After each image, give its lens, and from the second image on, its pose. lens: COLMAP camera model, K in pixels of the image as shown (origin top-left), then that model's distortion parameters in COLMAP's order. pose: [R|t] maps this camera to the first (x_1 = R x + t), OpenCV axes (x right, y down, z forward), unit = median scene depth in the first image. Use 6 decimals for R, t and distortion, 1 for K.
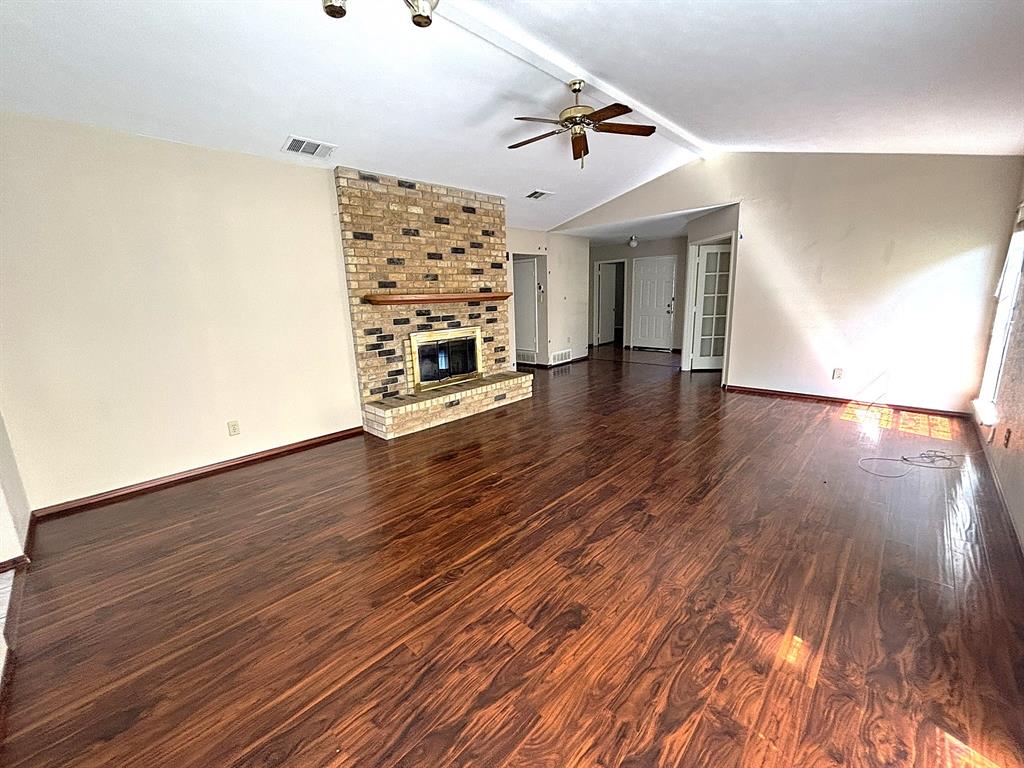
lens RADIAL K [[418.3, 0, 511.7], [0, 418.3, 387.7], [0, 0, 1]] dist [0.002742, -0.001825]
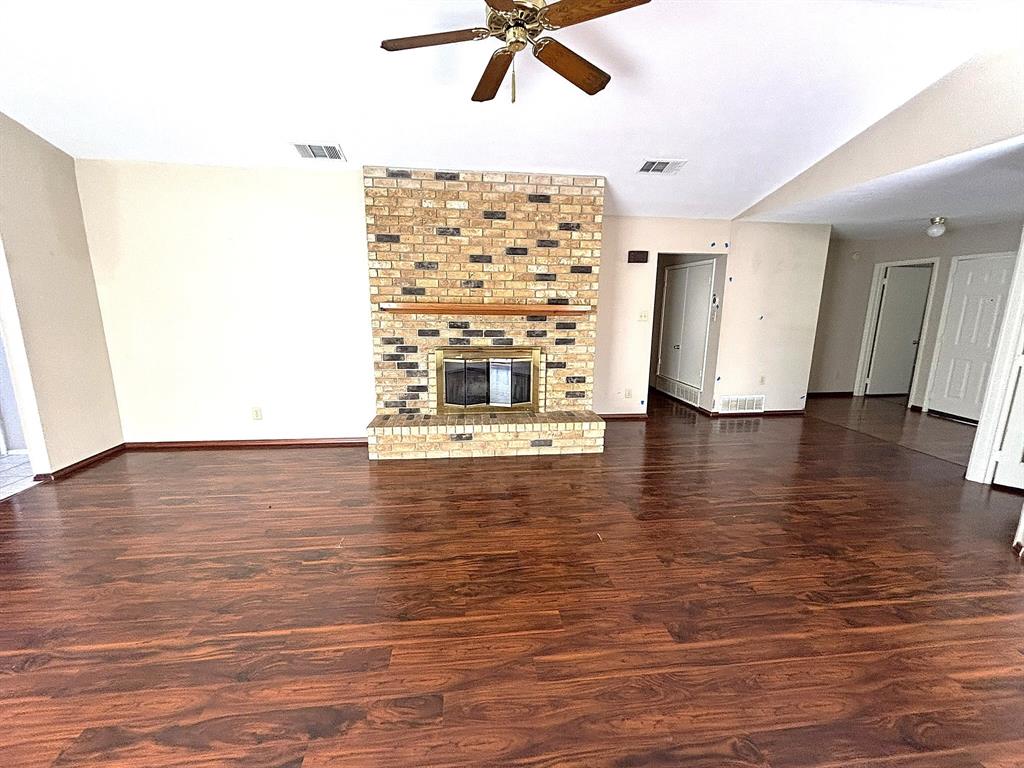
lens RADIAL K [[418.3, 0, 506.1], [0, 418.3, 387.6], [0, 0, 1]] dist [0.002742, -0.001825]
pose [[0.766311, 0.169152, -0.619803, 0.412125], [-0.177302, 0.982934, 0.049043, -0.111331], [0.617521, 0.072310, 0.783224, 0.395942]]
